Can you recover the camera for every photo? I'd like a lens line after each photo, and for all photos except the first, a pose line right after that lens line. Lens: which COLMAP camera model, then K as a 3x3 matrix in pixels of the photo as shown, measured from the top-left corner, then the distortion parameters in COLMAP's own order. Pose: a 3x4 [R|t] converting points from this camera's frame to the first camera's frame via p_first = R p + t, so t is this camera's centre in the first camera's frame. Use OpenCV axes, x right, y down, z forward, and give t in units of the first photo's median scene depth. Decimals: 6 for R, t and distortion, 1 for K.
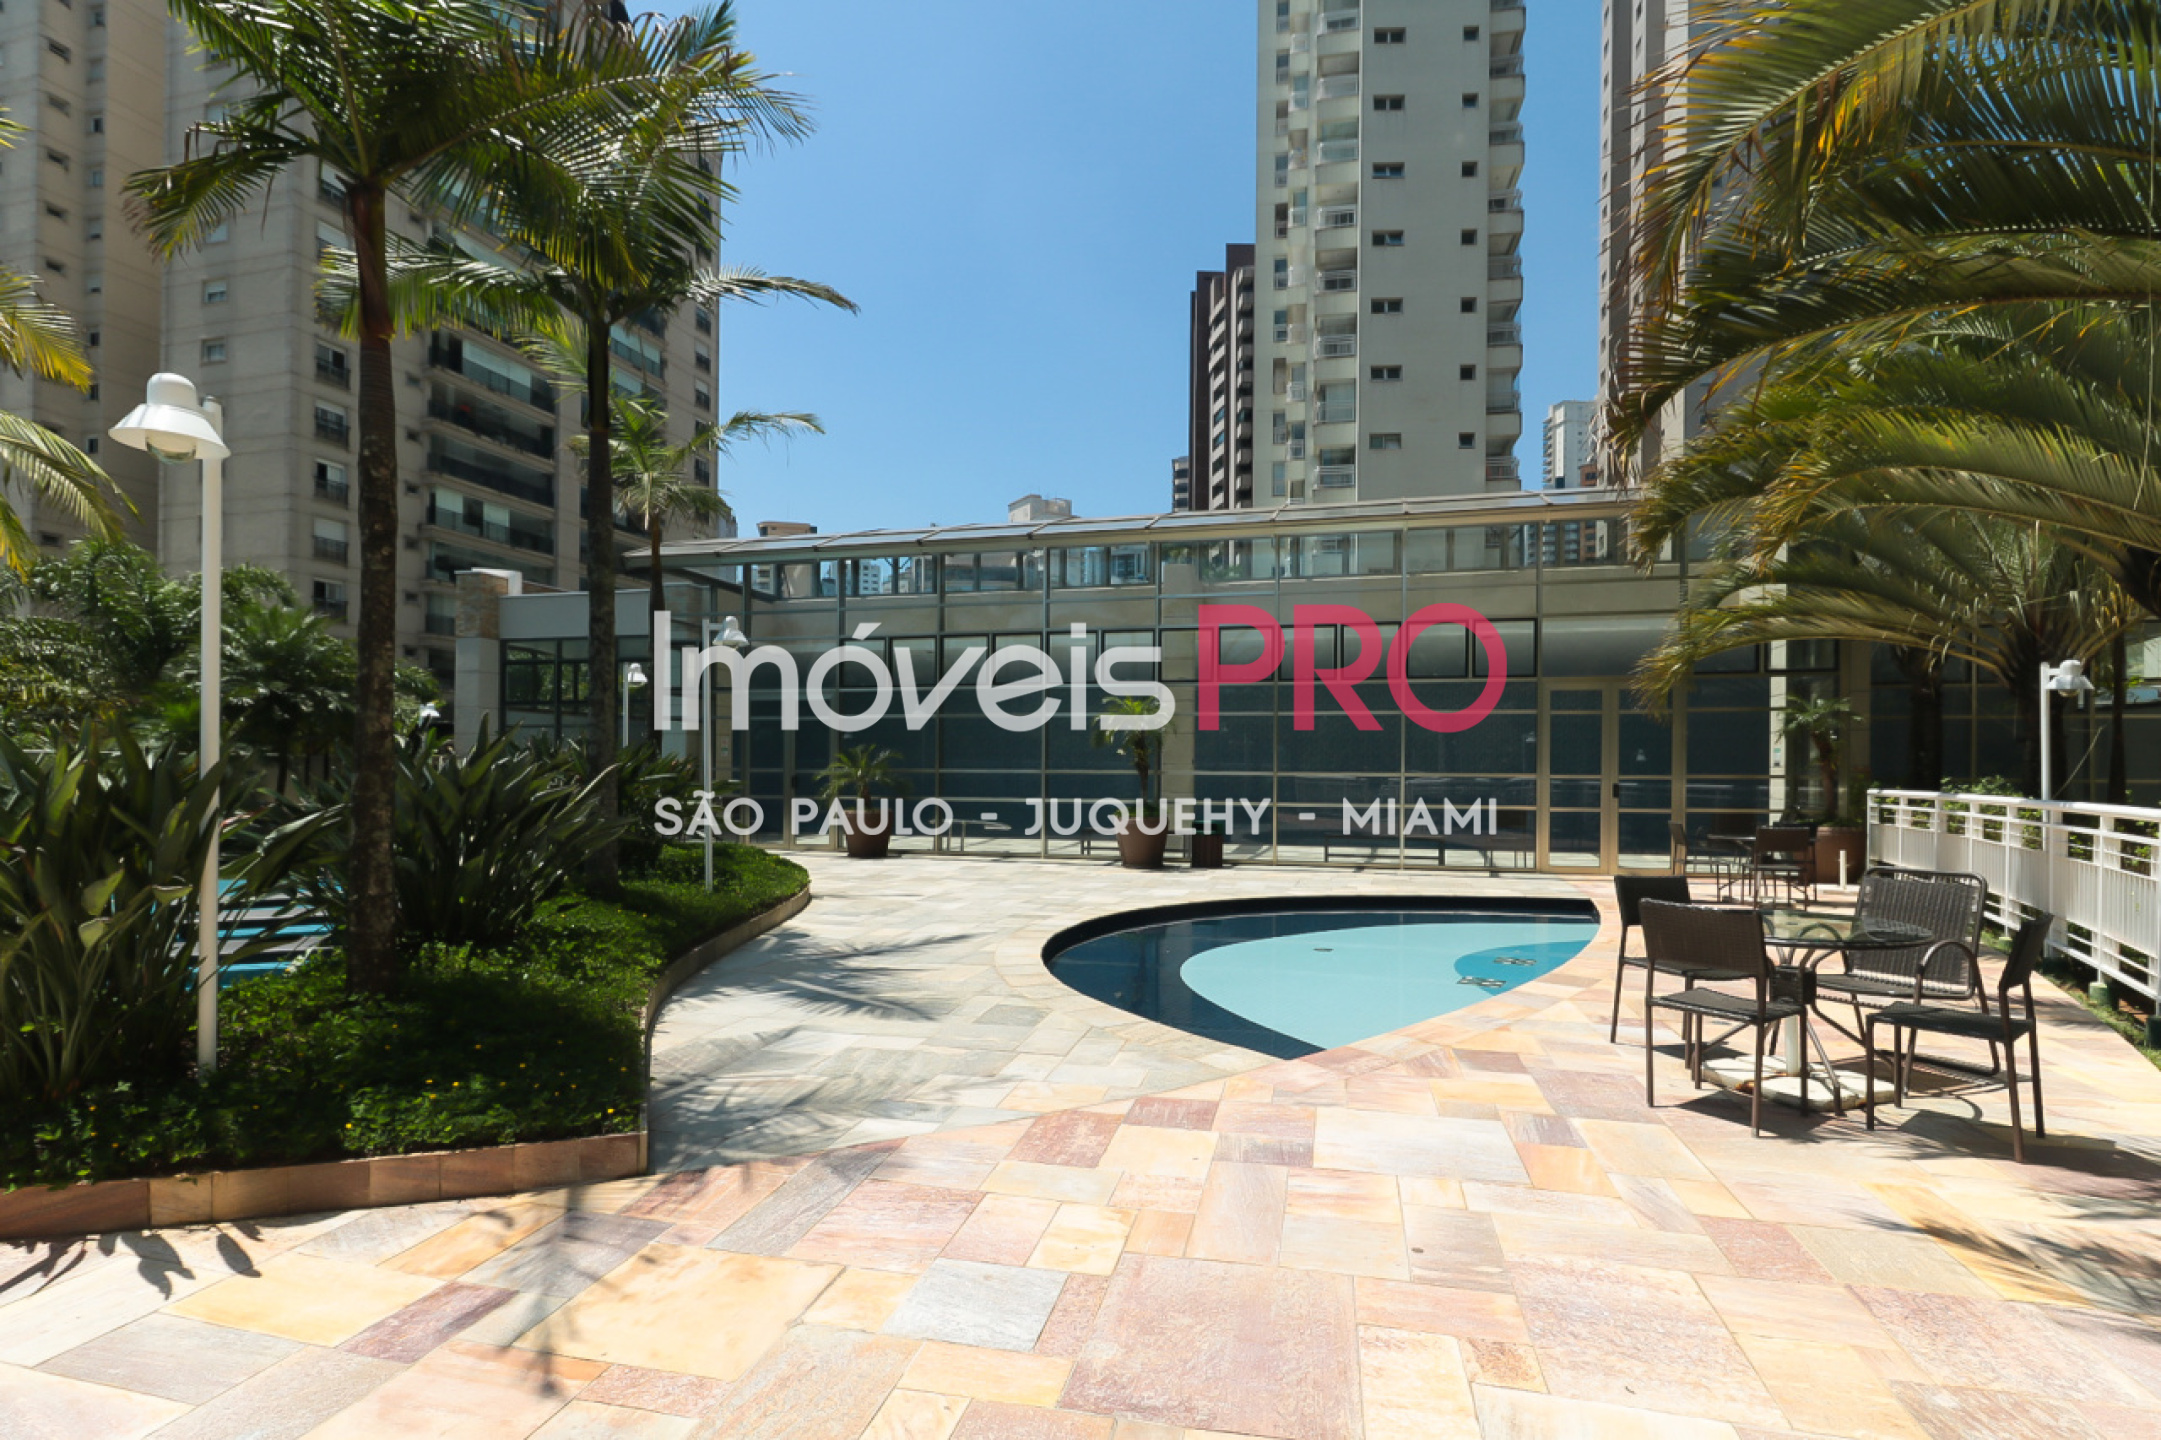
lens RADIAL K [[1026.7, 0, 1079.6], [0, 1026.7, 760.5], [0, 0, 1]] dist [0.002389, -0.000600]
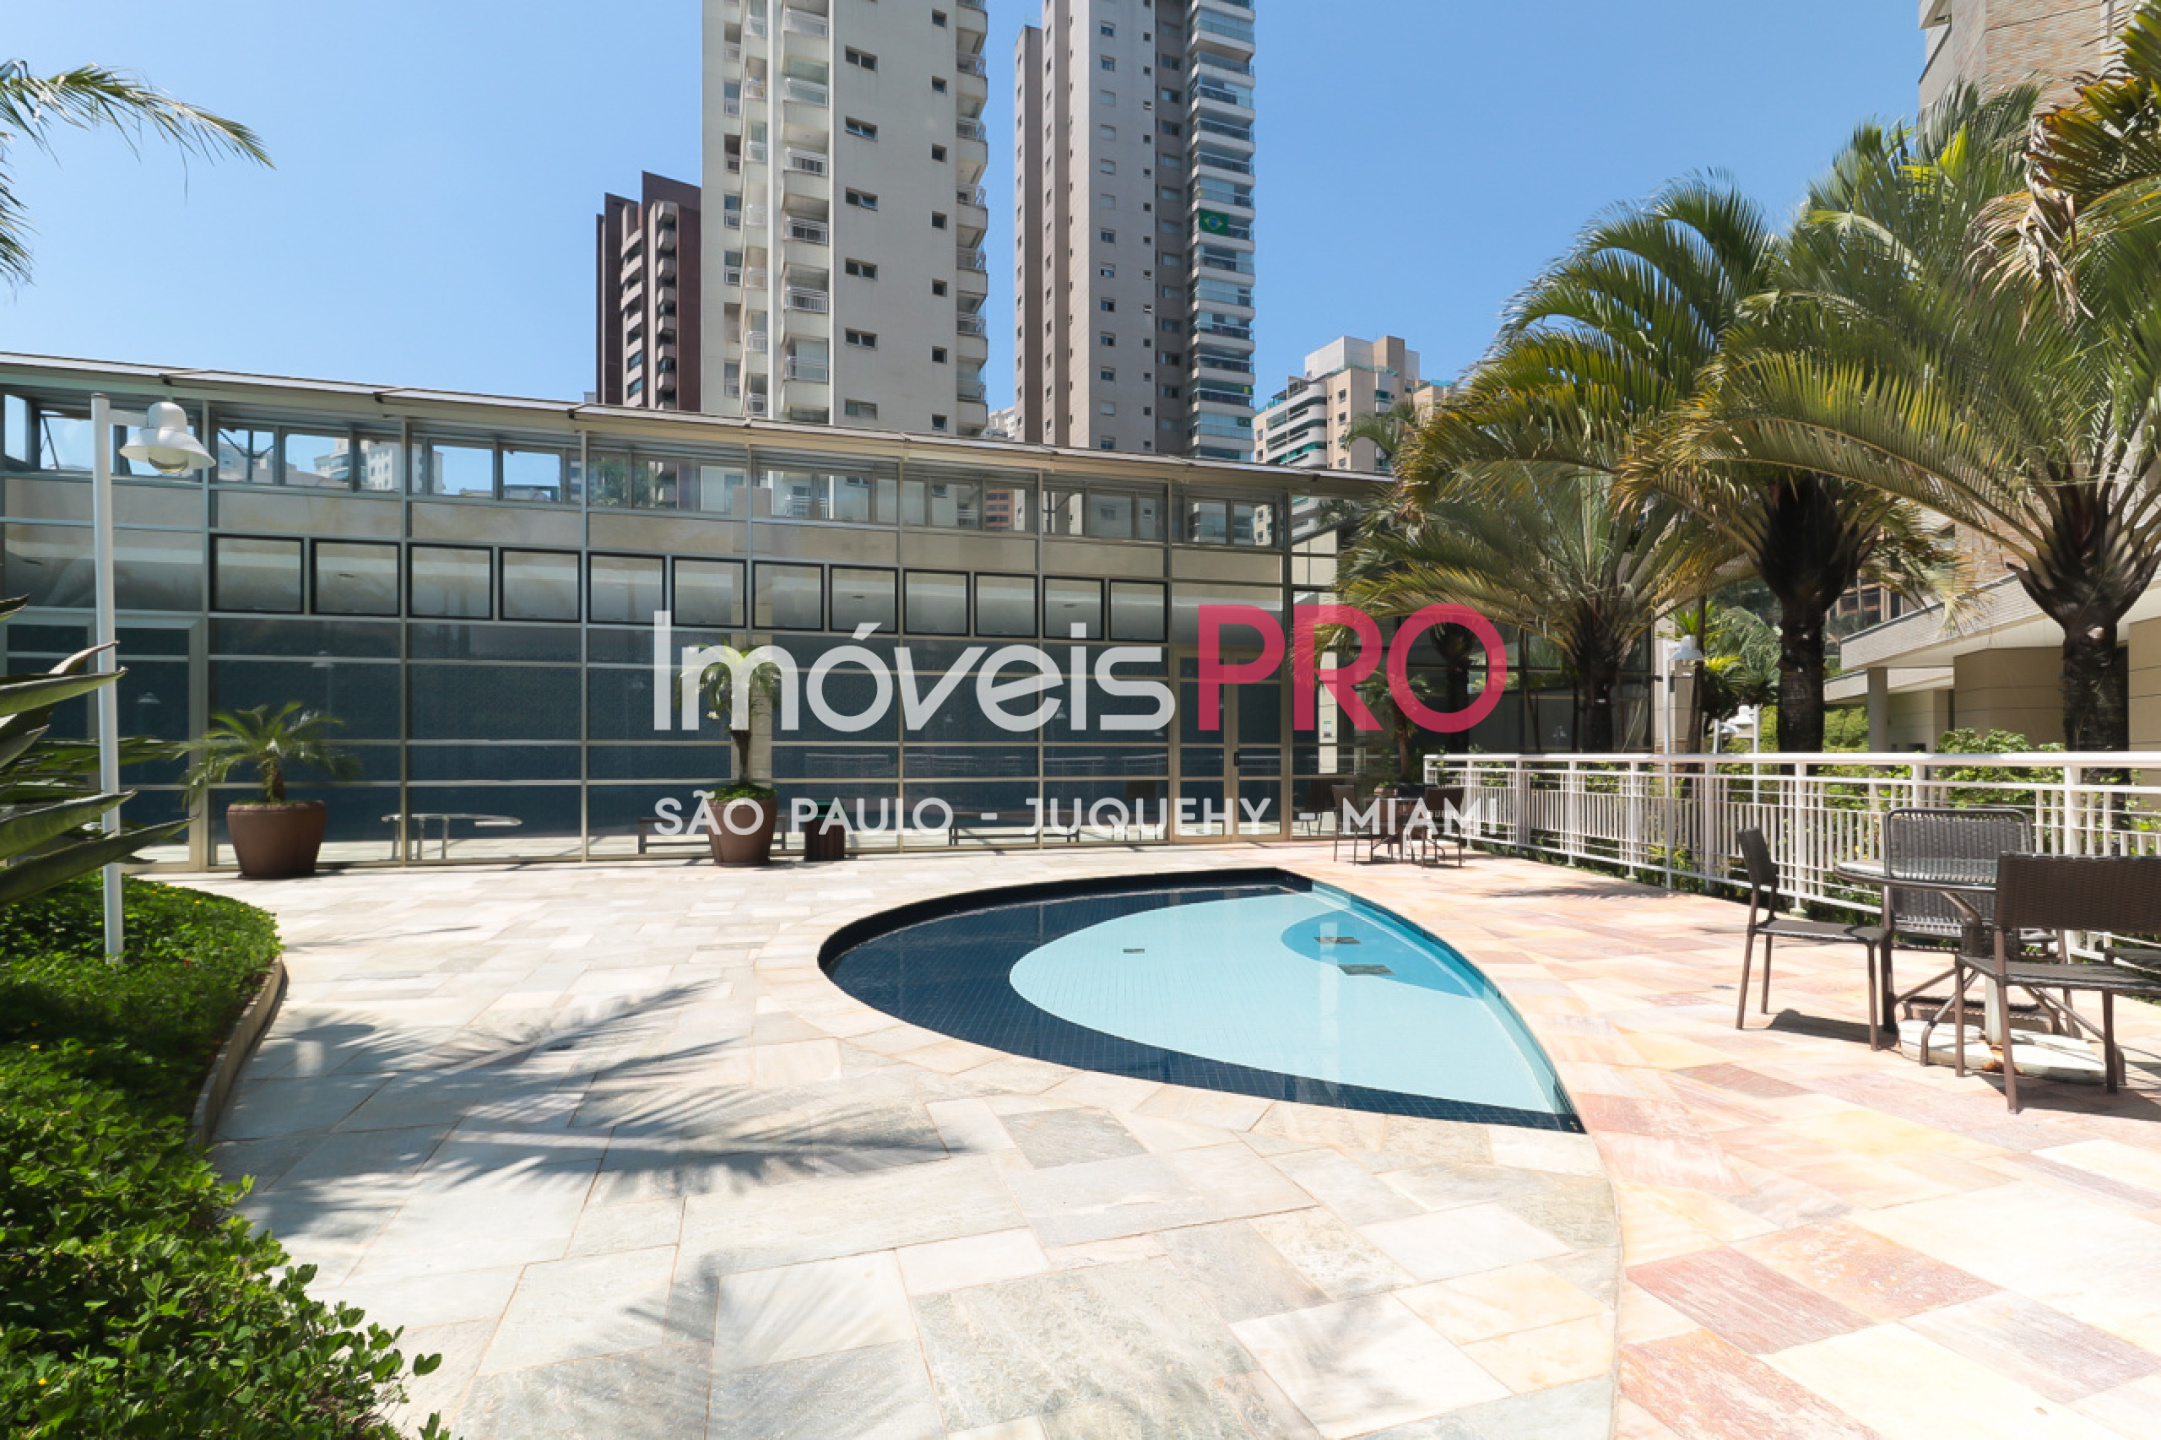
lens RADIAL K [[1035.2, 0, 1080.1], [0, 1035.2, 751.4], [0, 0, 1]] dist [0.002063, -0.000526]
pose [[0.847633, -0.004905, 0.530561, -0.044677], [0.002137, 0.999981, 0.005832, 0.004699], [-0.530579, -0.003809, 0.847627, 0.065461]]
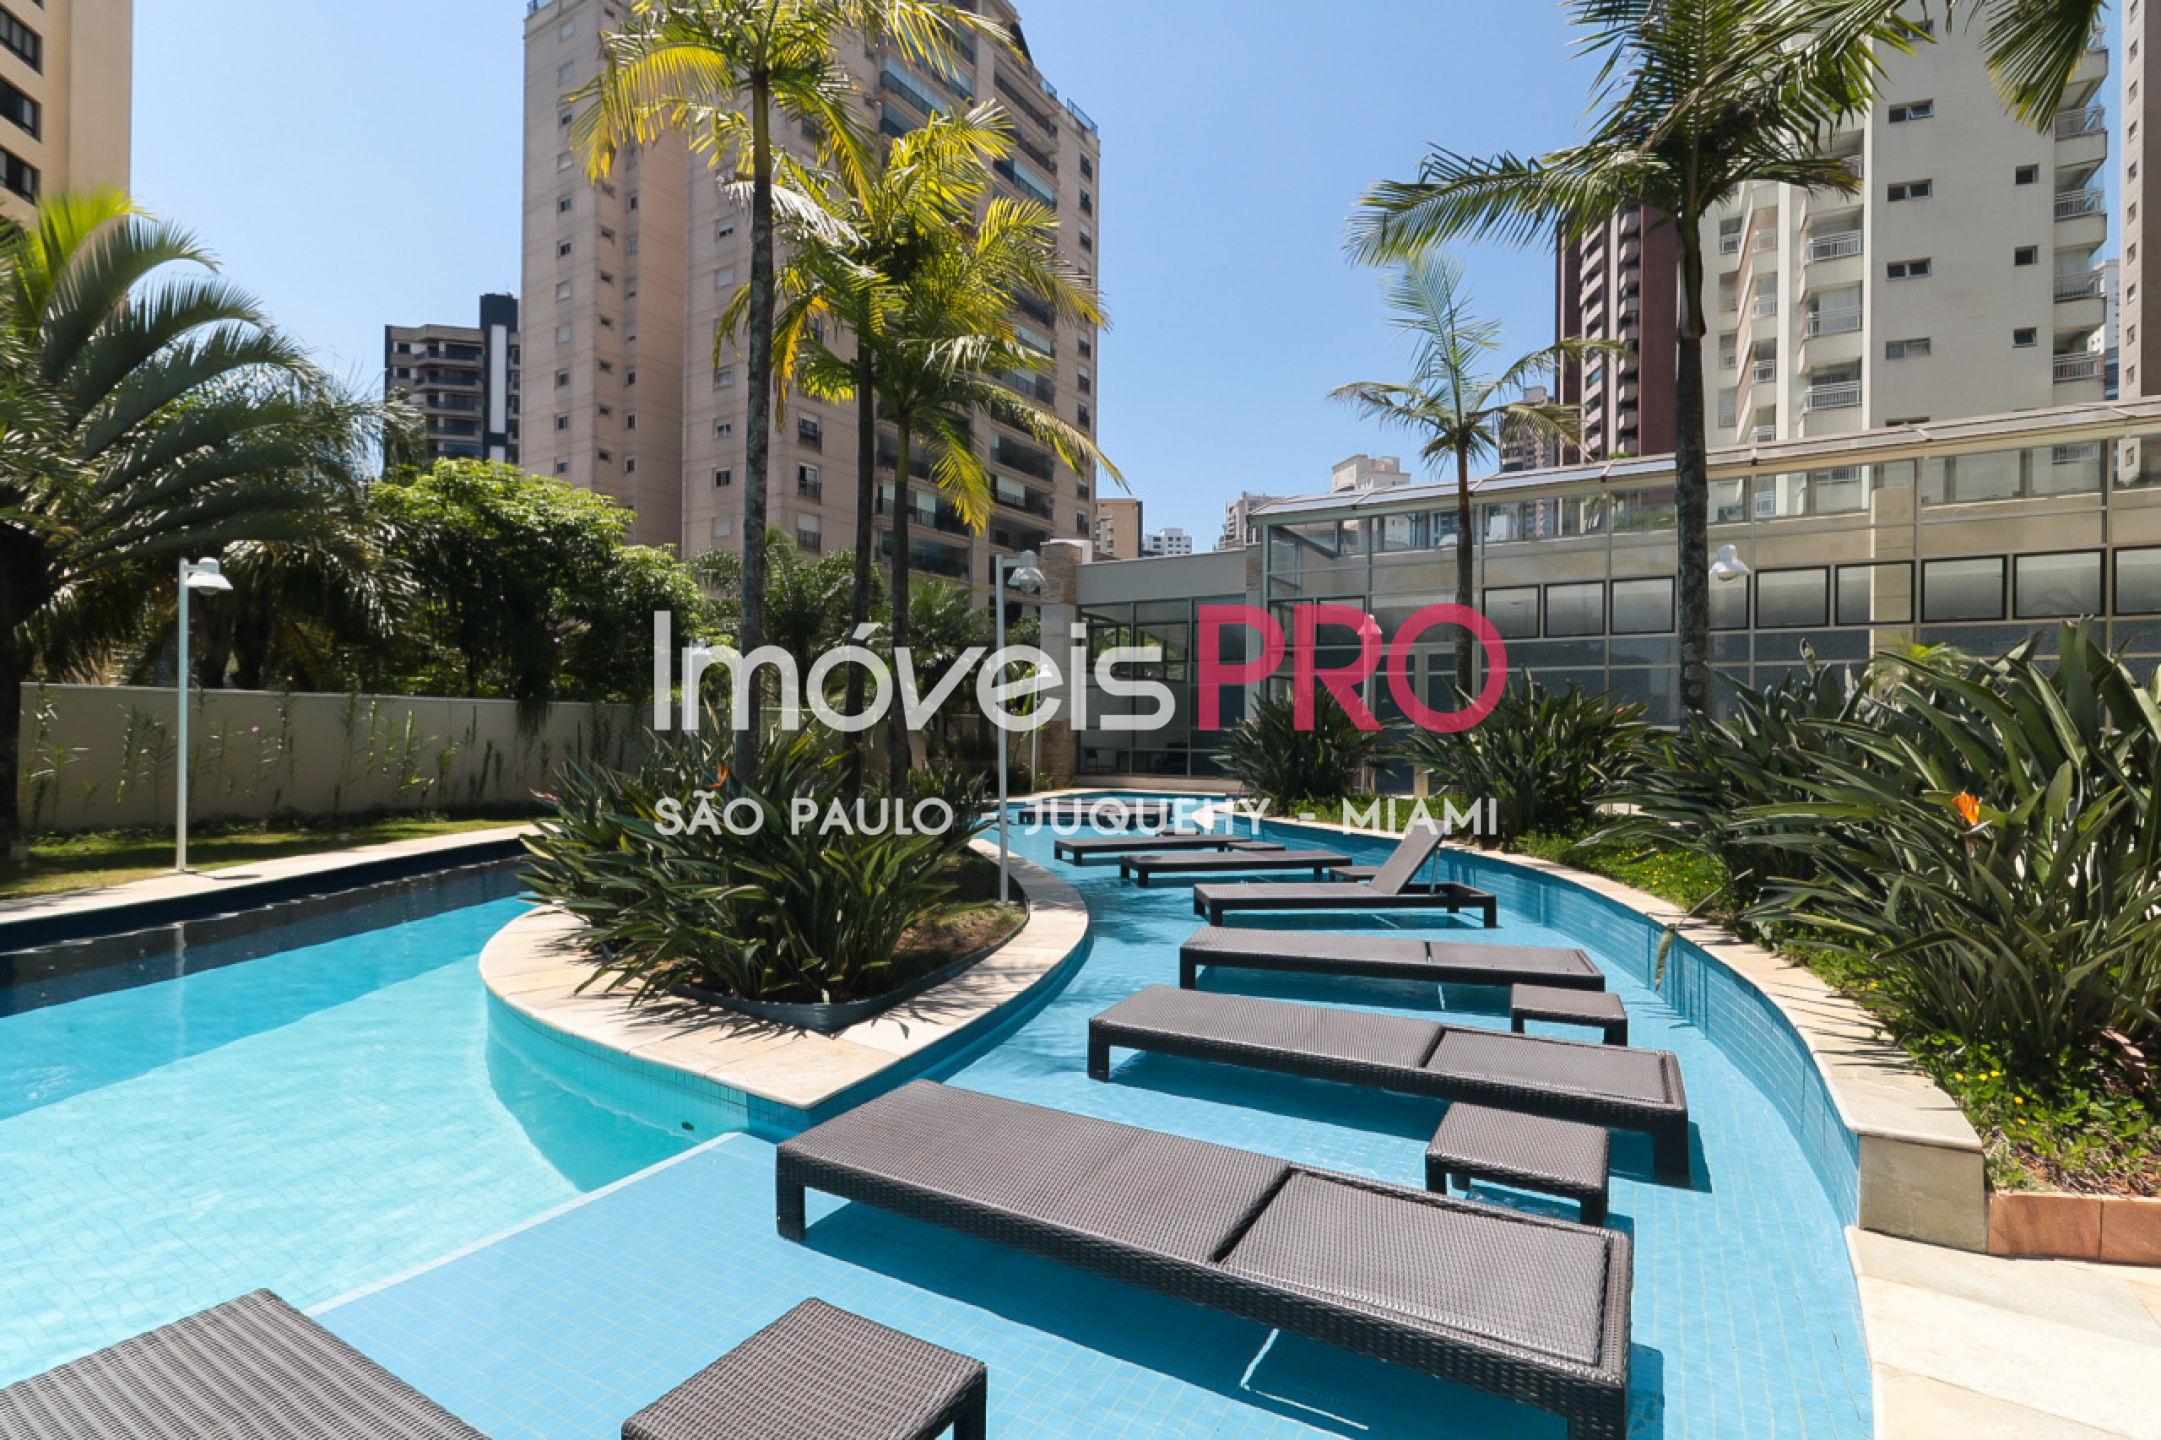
lens RADIAL K [[1012.9, 0, 1090.2], [0, 1012.9, 725.7], [0, 0, 1]] dist [0.002325, -0.000646]
pose [[0.959839, 0.000056, -0.280550, -0.118121], [-0.000231, 1.000000, -0.000590, 0.003727], [0.280550, 0.000631, 0.959839, -0.001786]]
